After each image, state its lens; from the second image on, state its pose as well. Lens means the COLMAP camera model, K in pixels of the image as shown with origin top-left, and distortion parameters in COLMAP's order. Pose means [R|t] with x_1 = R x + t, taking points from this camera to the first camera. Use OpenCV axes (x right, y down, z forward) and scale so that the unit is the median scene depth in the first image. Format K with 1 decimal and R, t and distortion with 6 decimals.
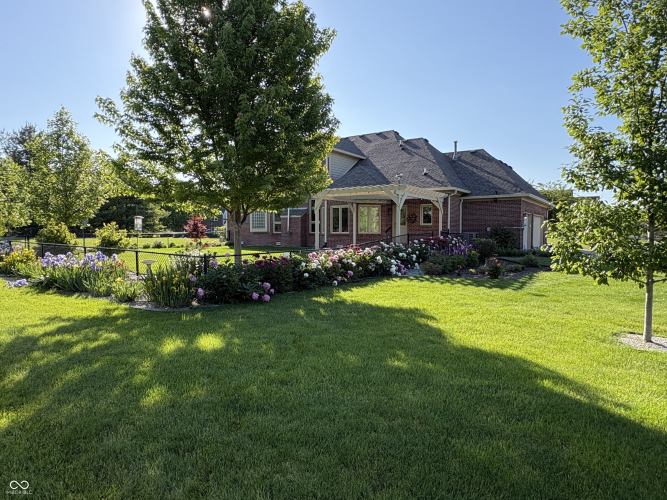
lens RADIAL K [[407.0, 0, 331.1], [0, 407.0, 247.3], [0, 0, 1]] dist [0.014275, 0.001835]
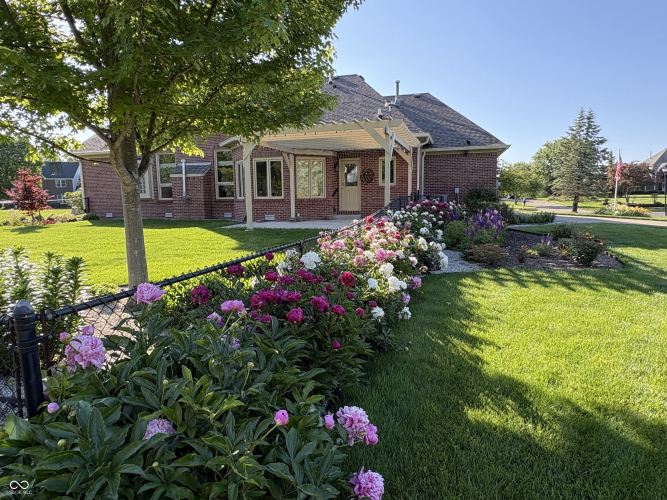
lens RADIAL K [[412.3, 0, 331.8], [0, 412.3, 250.3], [0, 0, 1]] dist [-0.000202, 0.001060]
pose [[0.956009, -0.051460, 0.288787, -0.151004], [0.025962, 0.995472, 0.091442, -0.014031], [-0.292185, -0.079922, 0.953017, 0.517941]]
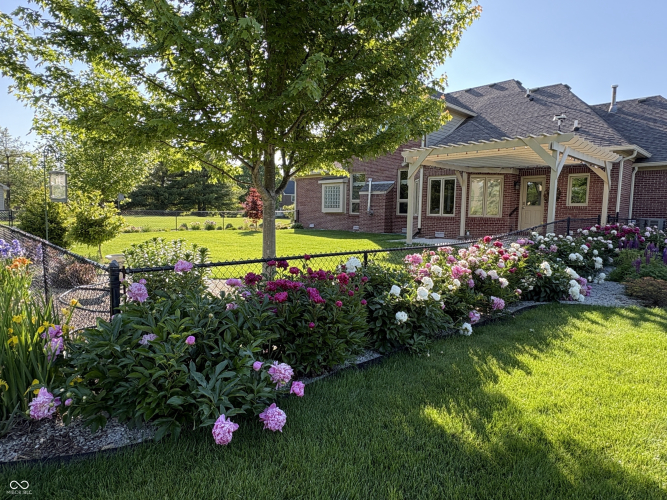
lens RADIAL K [[411.3, 0, 333.5], [0, 411.3, 250.0], [0, 0, 1]] dist [0.004239, 0.001367]
pose [[0.980824, 0.035701, -0.191597, -0.039735], [-0.026449, 0.998367, 0.050630, -0.011203], [0.193092, -0.044591, 0.980167, 0.458355]]
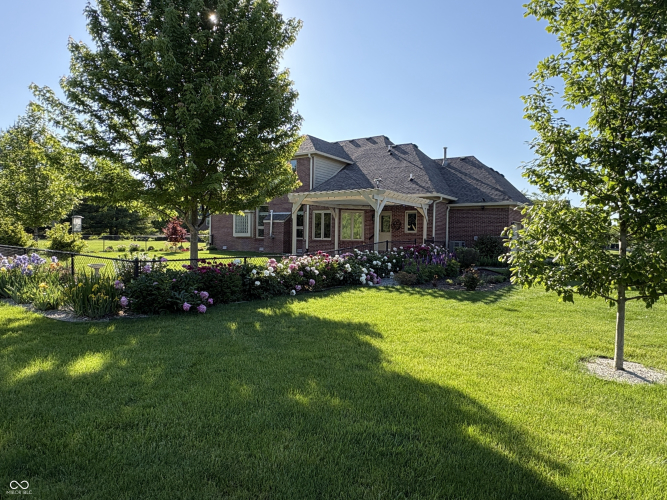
lens RADIAL K [[407.0, 0, 331.1], [0, 407.0, 247.3], [0, 0, 1]] dist [0.014275, 0.001835]
pose [[0.999834, 0.018170, 0.001246, 0.077118], [-0.018147, 0.999695, -0.016774, -0.000045], [-0.001551, 0.016749, 0.999859, 0.065509]]
